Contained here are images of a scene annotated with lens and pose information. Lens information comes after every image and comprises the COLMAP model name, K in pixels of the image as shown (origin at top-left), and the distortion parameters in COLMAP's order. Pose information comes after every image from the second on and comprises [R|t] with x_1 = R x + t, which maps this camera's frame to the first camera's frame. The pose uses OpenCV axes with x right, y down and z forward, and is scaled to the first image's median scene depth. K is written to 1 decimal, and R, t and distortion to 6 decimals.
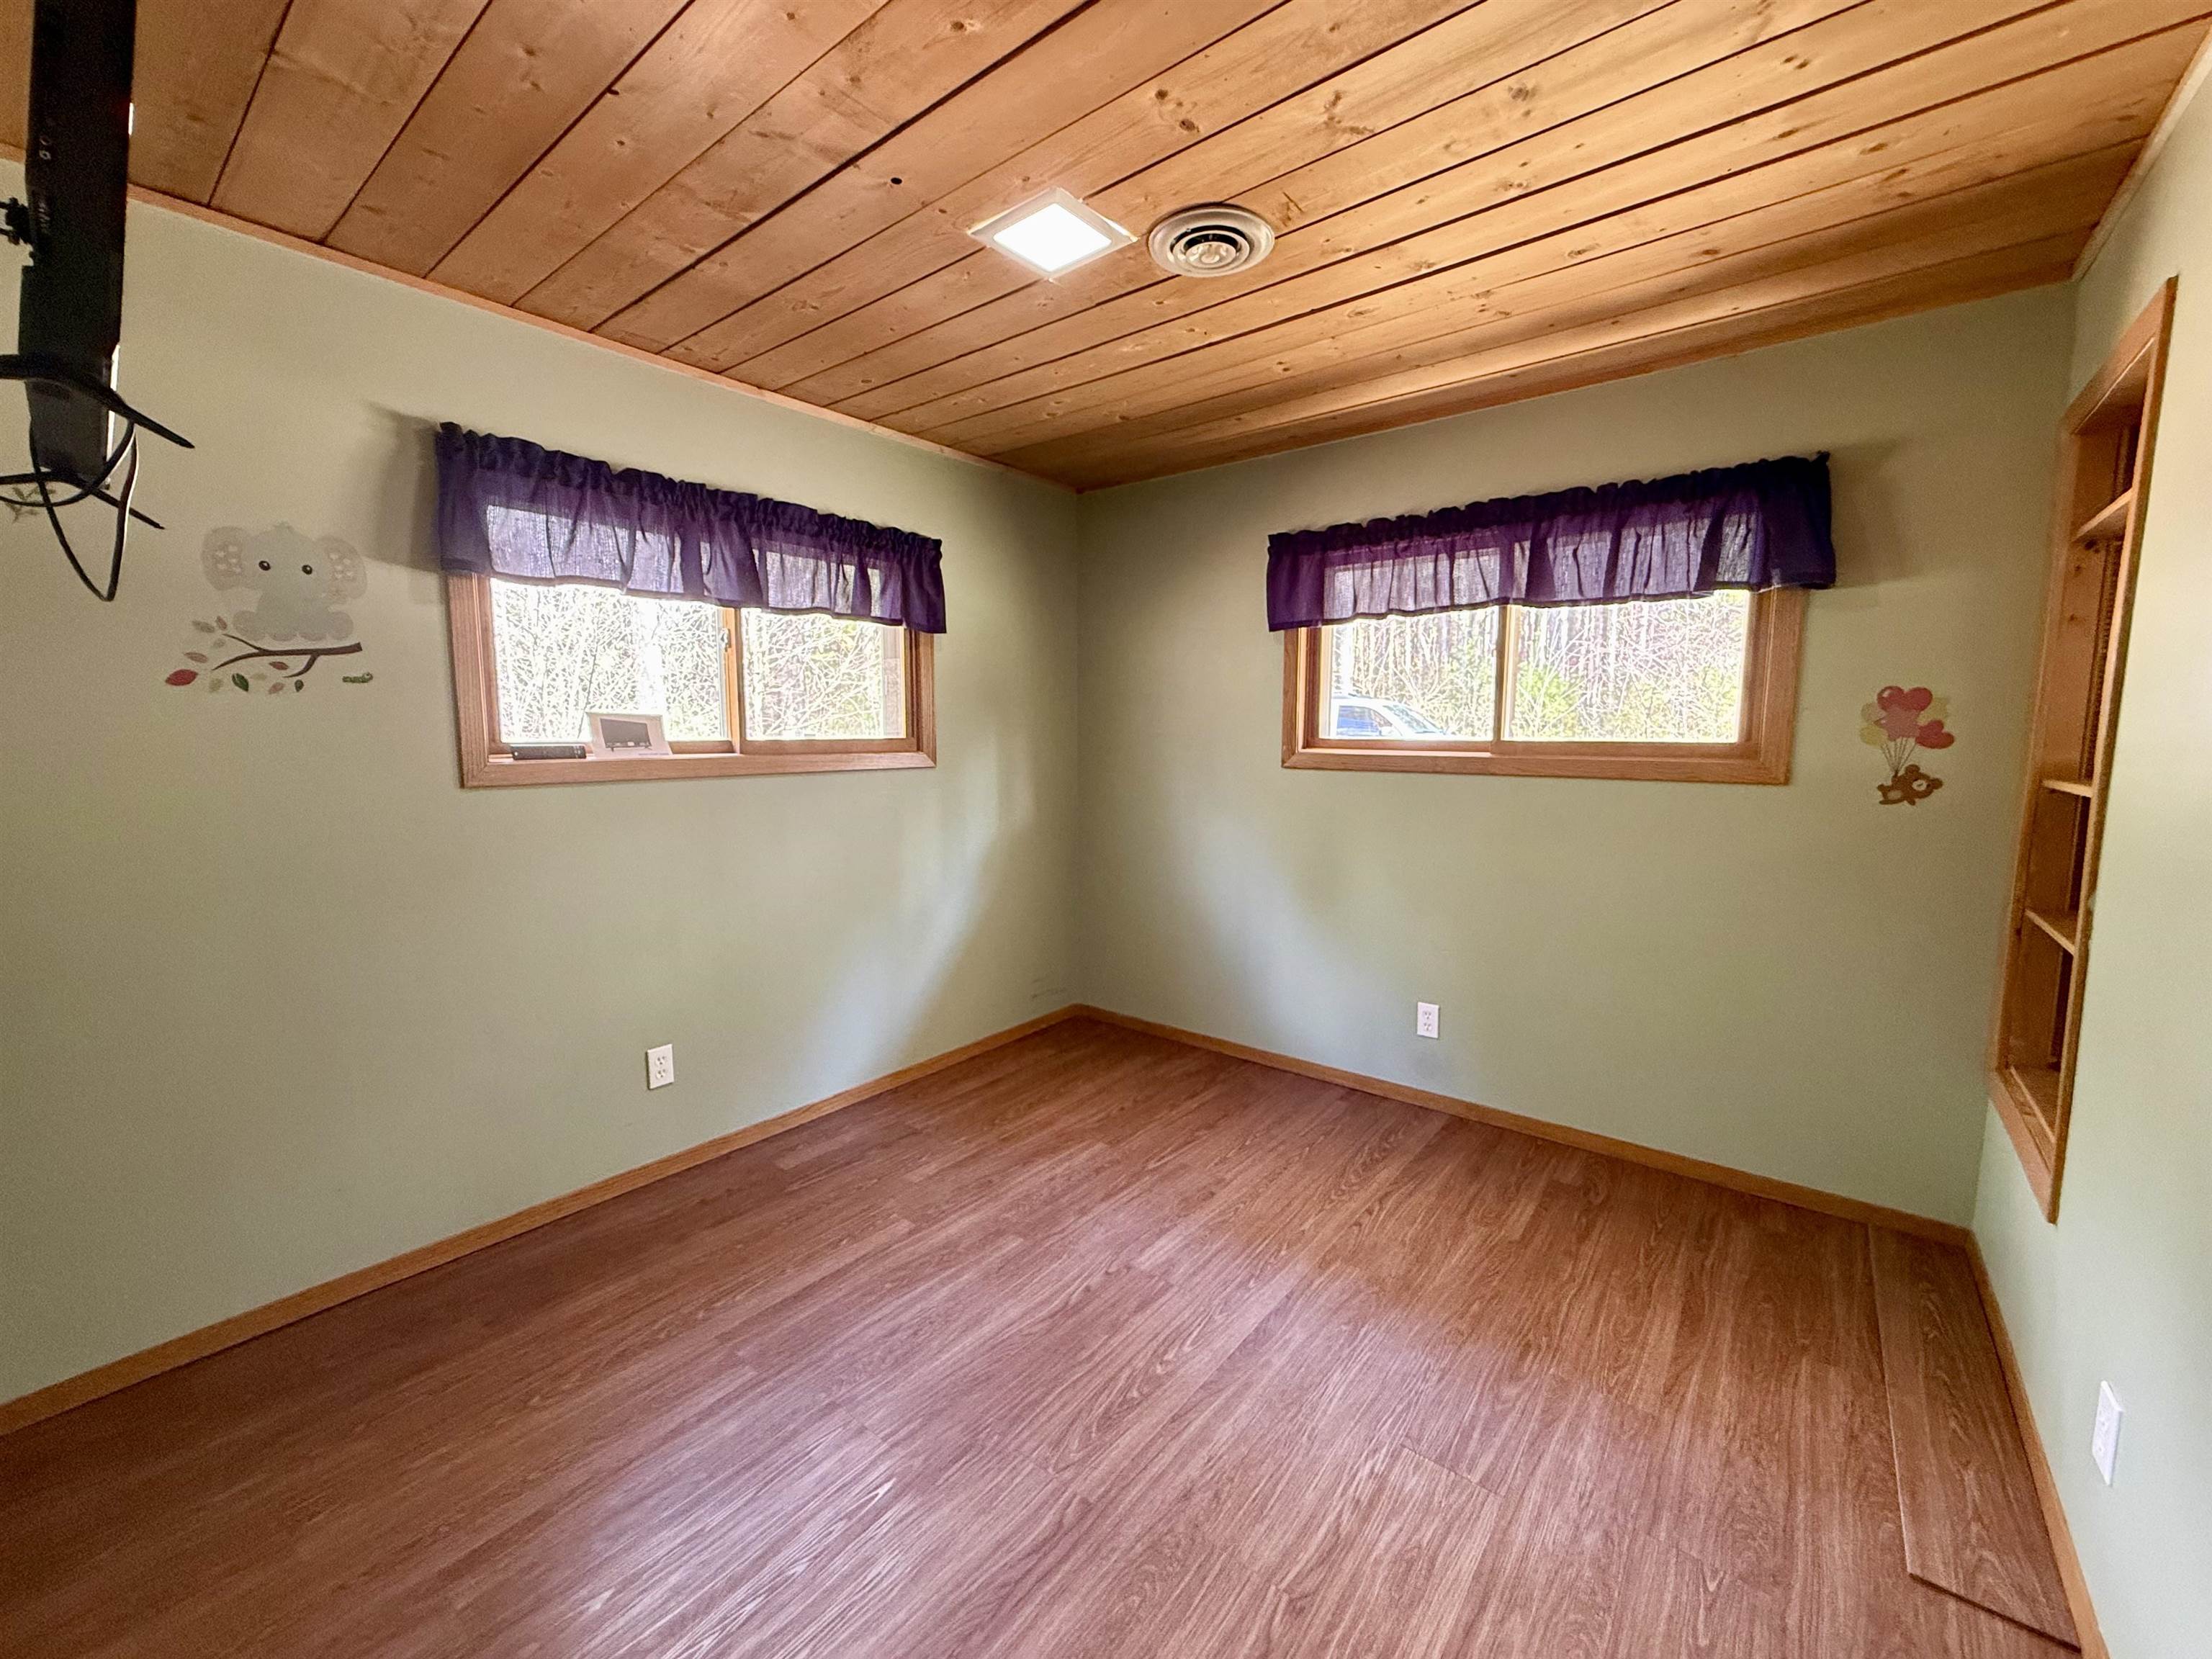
lens RADIAL K [[878.7, 0, 1092.8], [0, 878.7, 825.3], [0, 0, 1]] dist [0.001141, 0.000166]
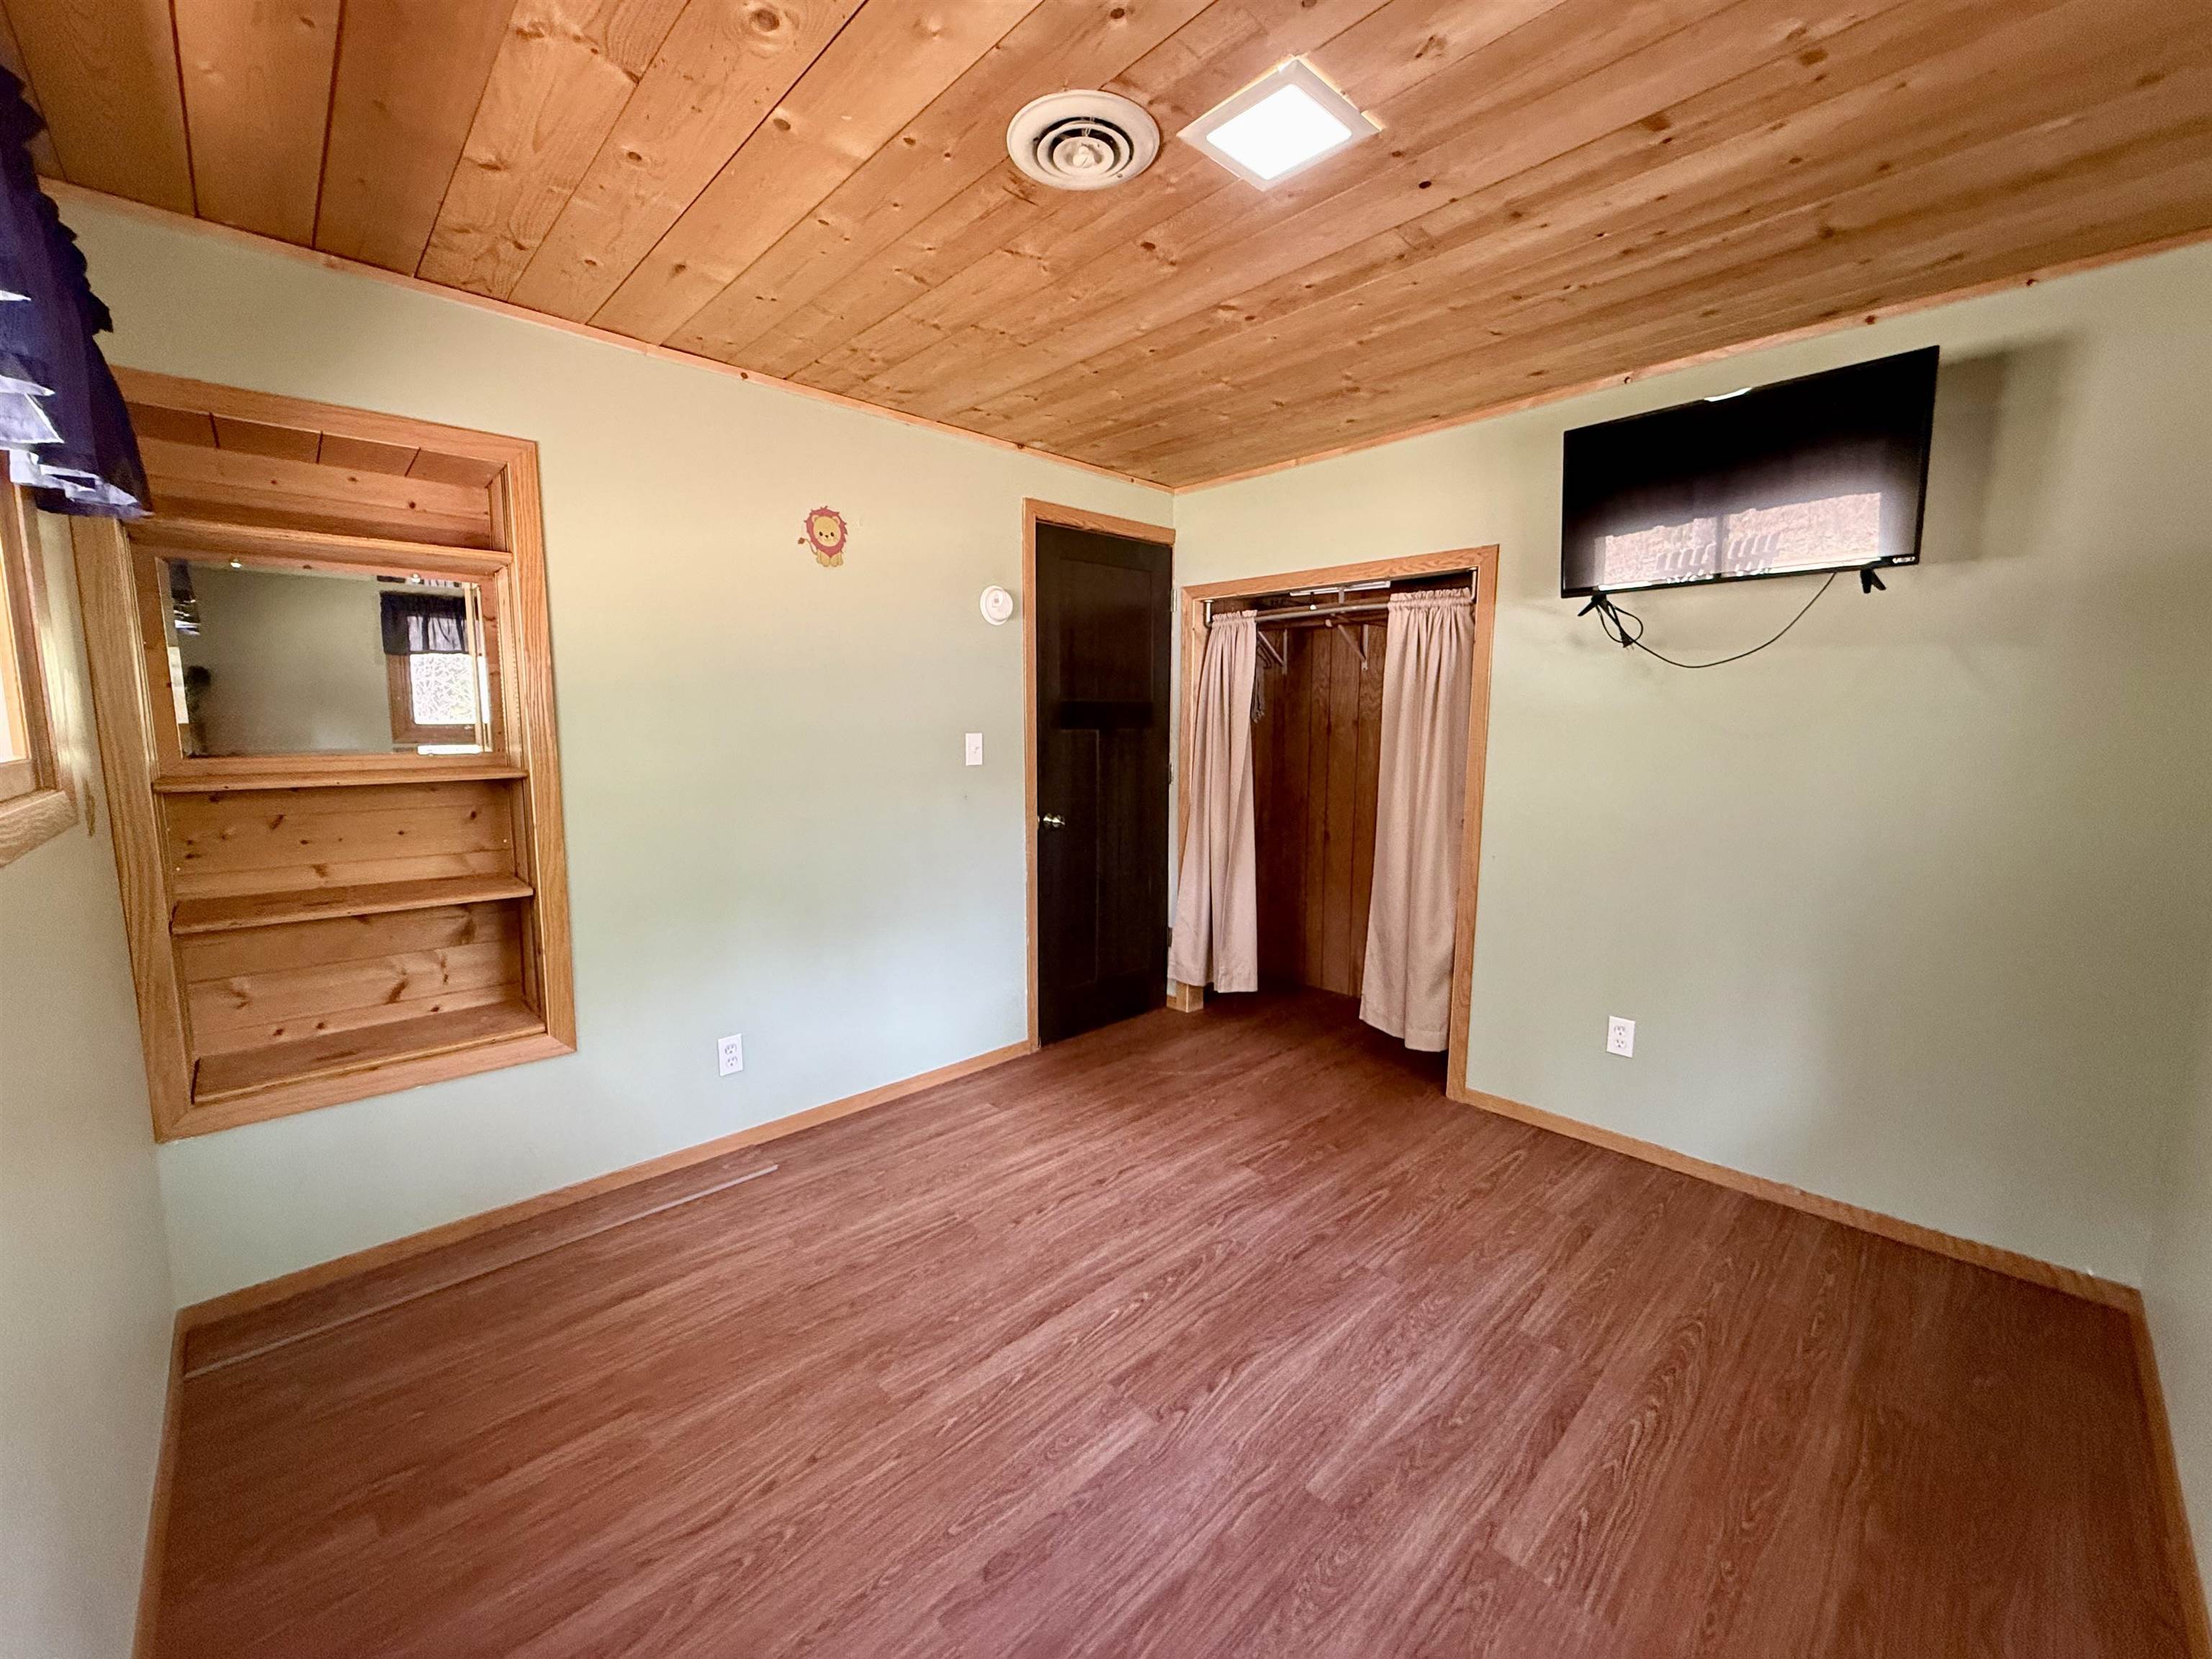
lens RADIAL K [[878.7, 0, 1092.8], [0, 878.7, 825.3], [0, 0, 1]] dist [0.001141, 0.000166]
pose [[-0.991485, -0.016218, 0.129206, 0.005947], [0.014331, 0.972598, 0.232051, -0.204247], [-0.129429, 0.231927, -0.964084, 1.706357]]
